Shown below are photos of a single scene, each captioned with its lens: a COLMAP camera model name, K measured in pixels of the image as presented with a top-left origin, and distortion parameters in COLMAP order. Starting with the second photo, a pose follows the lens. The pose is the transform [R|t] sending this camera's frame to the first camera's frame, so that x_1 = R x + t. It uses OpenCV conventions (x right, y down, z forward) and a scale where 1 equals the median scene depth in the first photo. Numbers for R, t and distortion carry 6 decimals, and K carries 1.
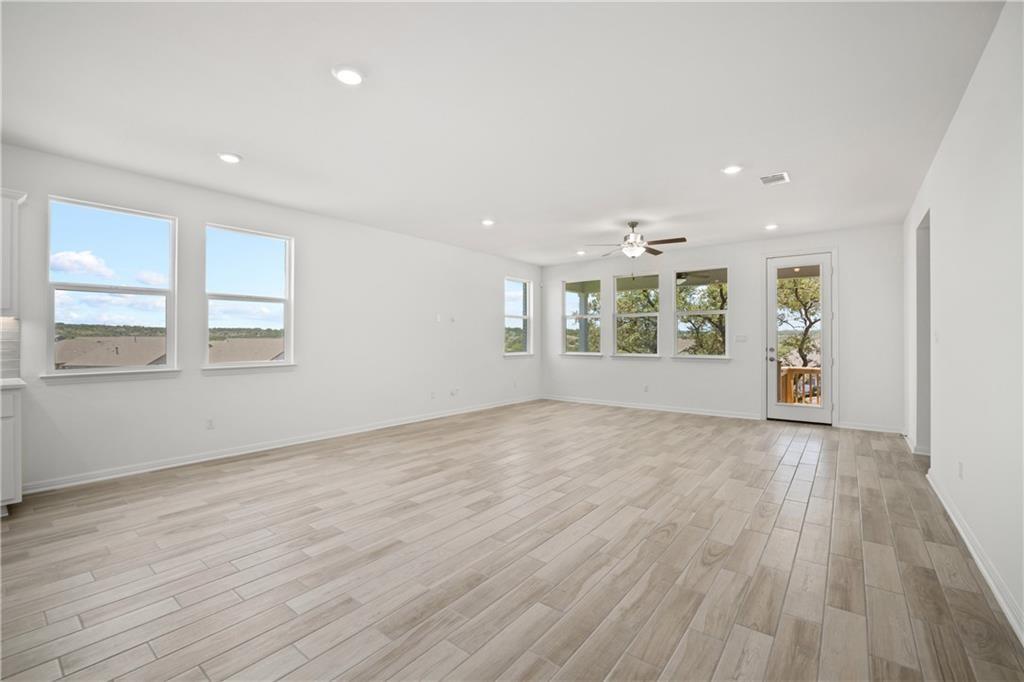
lens RADIAL K [[446.4, 0, 501.5], [0, 446.4, 337.2], [0, 0, 1]] dist [-0.016130, 0.000283]
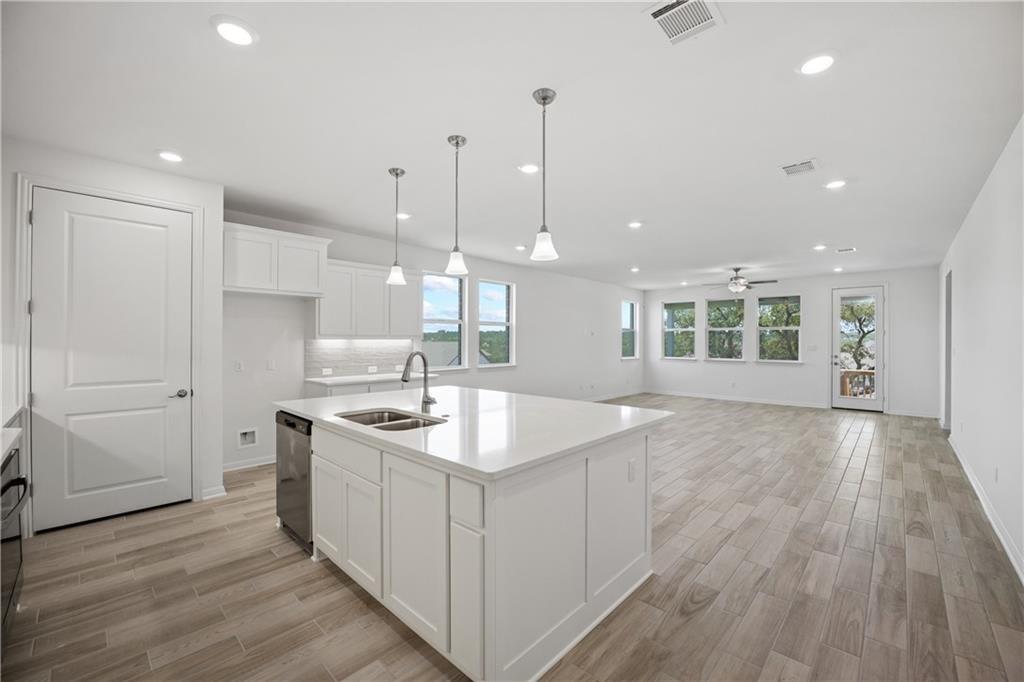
lens RADIAL K [[416.0, 0, 513.6], [0, 416.0, 340.8], [0, 0, 1]] dist [-0.015280, -0.000699]
pose [[0.996152, 0.002580, -0.087607, -0.305515], [-0.002296, 0.999992, 0.003344, -0.025851], [0.087615, -0.003130, 0.996149, -0.395635]]
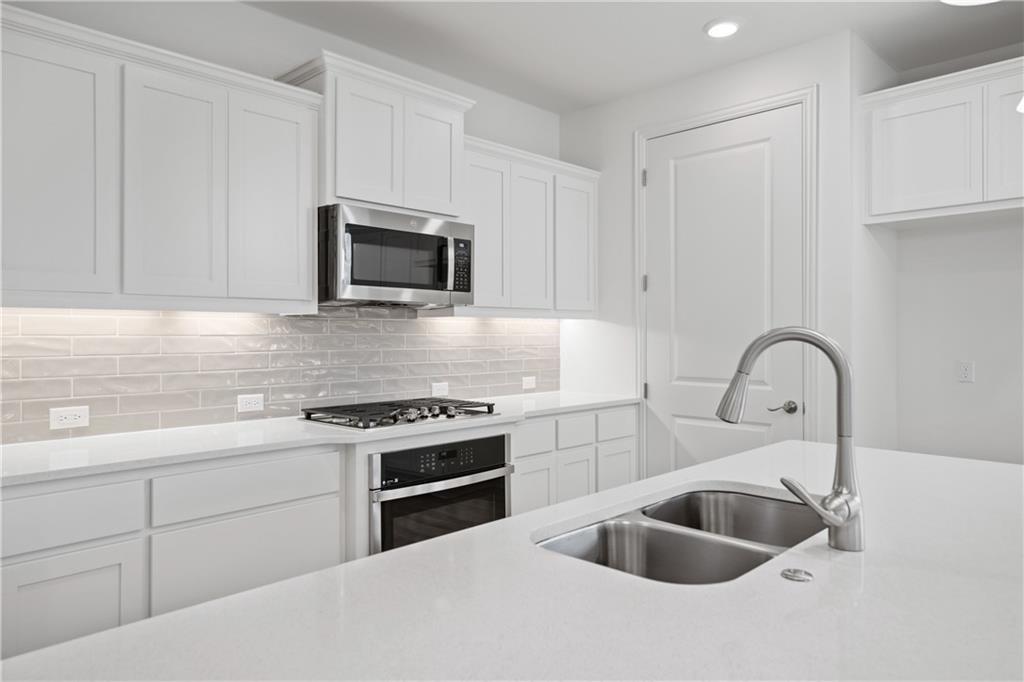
lens RADIAL K [[671.6, 0, 510.8], [0, 671.6, 334.1], [0, 0, 1]] dist [0.026190, -0.001059]
pose [[-0.100376, -0.000114, -0.994950, -0.227888], [0.004869, 0.999988, -0.000606, -0.011704], [0.994938, -0.004906, -0.100374, -0.045088]]
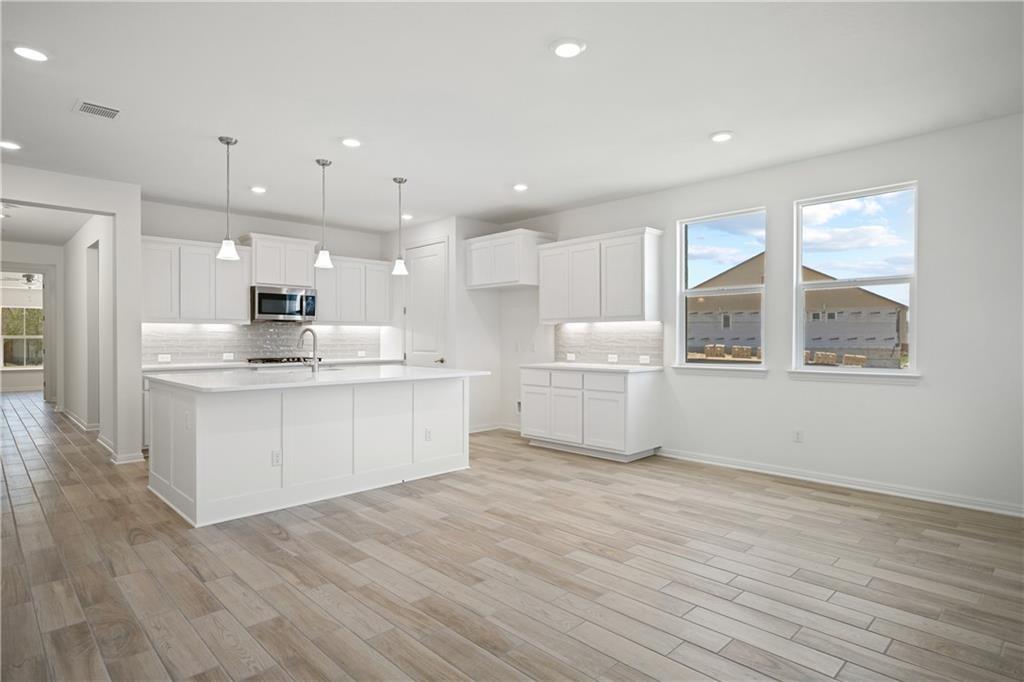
lens RADIAL K [[542.8, 0, 508.9], [0, 542.8, 344.1], [0, 0, 1]] dist [0.000404, 0.003144]
pose [[-0.128322, 0.011571, -0.991665, 0.321236], [0.004868, 0.999927, 0.011038, 0.003011], [0.991721, -0.003411, -0.128369, 0.422391]]
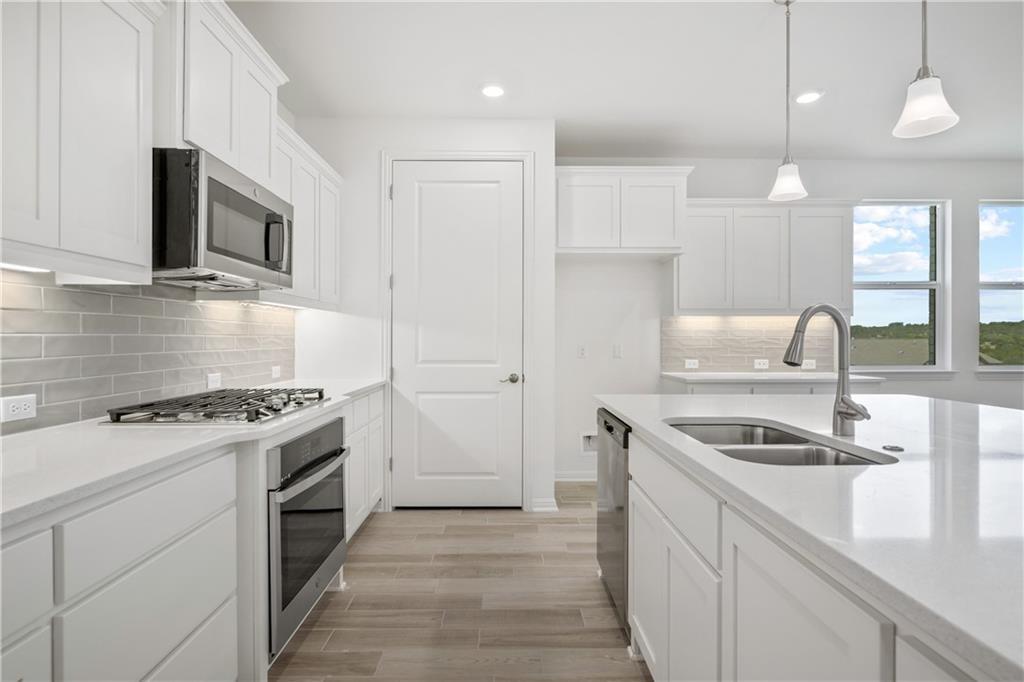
lens RADIAL K [[531.6, 0, 512.2], [0, 531.6, 338.4], [0, 0, 1]] dist [-0.006589, -0.000481]
pose [[0.632183, 0.000014, -0.774819, -0.336312], [0.002170, 0.999996, 0.001789, 0.002681], [0.774816, -0.002812, 0.632180, -0.259247]]
